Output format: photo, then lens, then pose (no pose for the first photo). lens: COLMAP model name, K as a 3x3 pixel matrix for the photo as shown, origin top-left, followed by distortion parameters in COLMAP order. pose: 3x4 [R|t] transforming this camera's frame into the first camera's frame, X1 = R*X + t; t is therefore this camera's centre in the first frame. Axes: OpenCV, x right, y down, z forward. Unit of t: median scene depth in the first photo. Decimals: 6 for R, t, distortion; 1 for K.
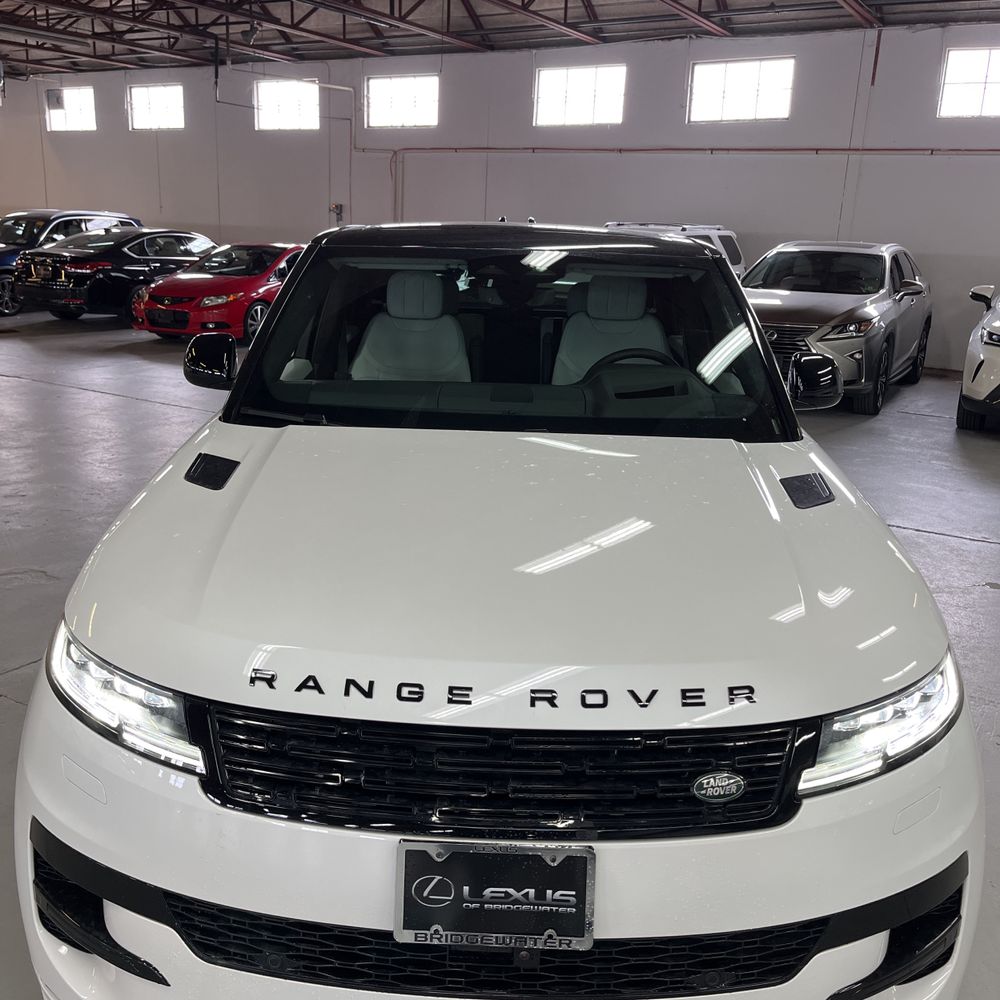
lens RADIAL K [[1021.4, 0, 496.4], [0, 1021.4, 501.3], [0, 0, 1]] dist [0.055231, -0.089039]
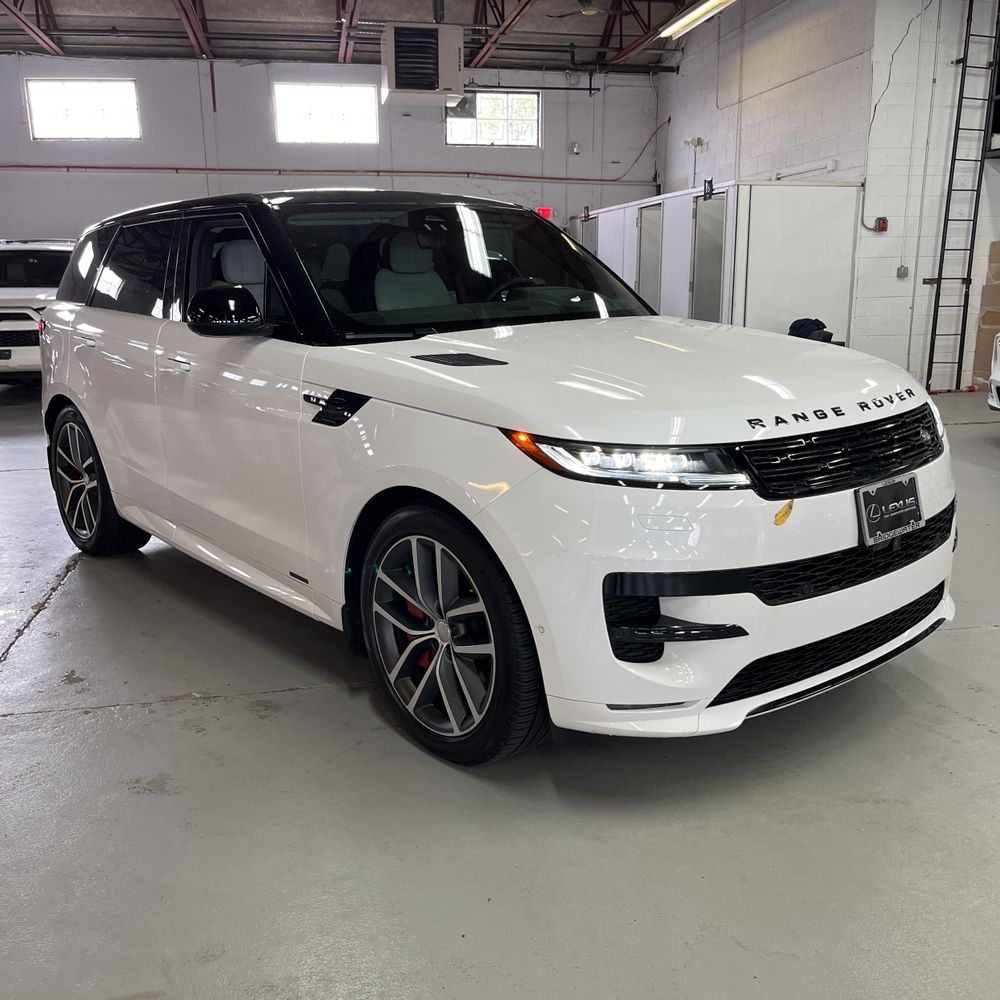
lens RADIAL K [[1025.6, 0, 500.0], [0, 1025.6, 500.0], [0, 0, 1]] dist [0.032823, -0.031851]
pose [[0.742761, -0.193713, 0.640922, -0.198277], [0.215129, 0.975524, 0.045533, 0.016681], [-0.634055, 0.104061, 0.766254, 0.006276]]
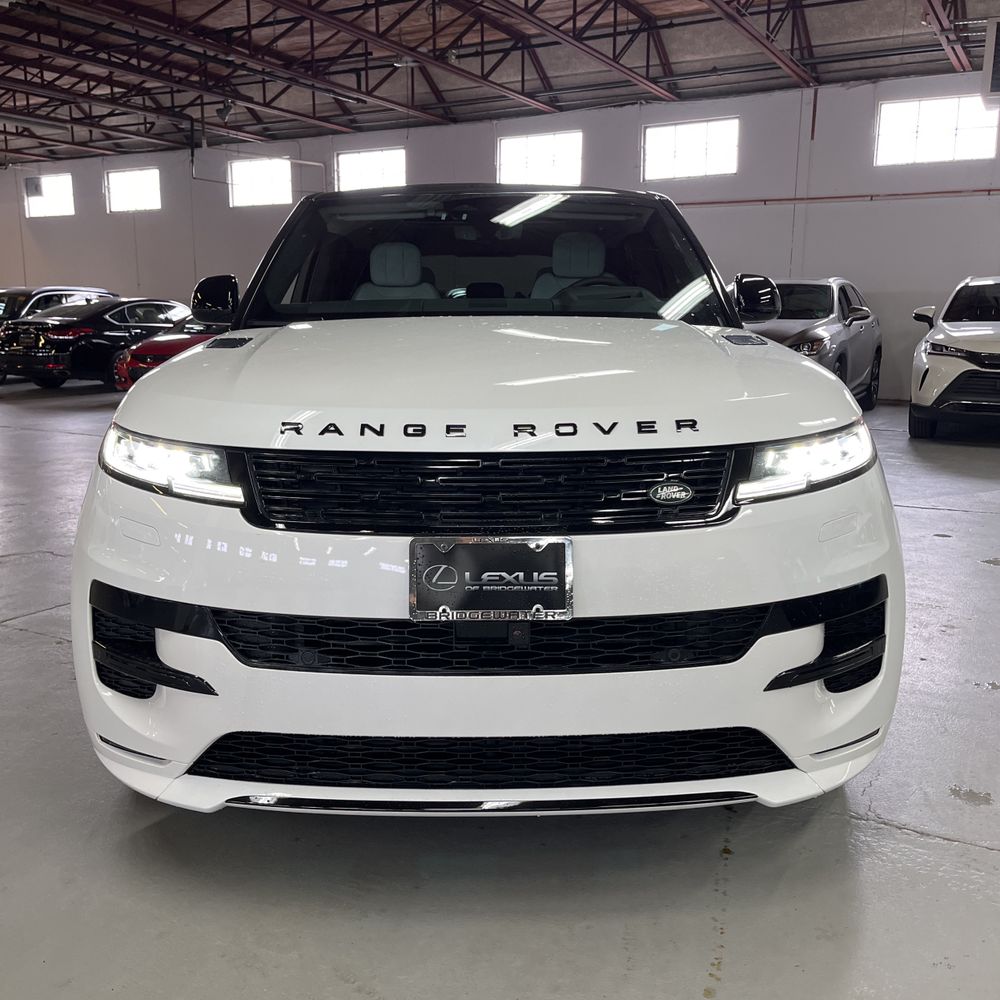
lens RADIAL K [[1025.6, 0, 500.0], [0, 1025.6, 500.0], [0, 0, 1]] dist [0.032823, -0.031851]
pose [[0.998877, -0.038539, 0.027550, -0.002472], [0.040754, 0.995550, -0.084966, 0.046968], [-0.024153, 0.085994, 0.996003, -0.025620]]
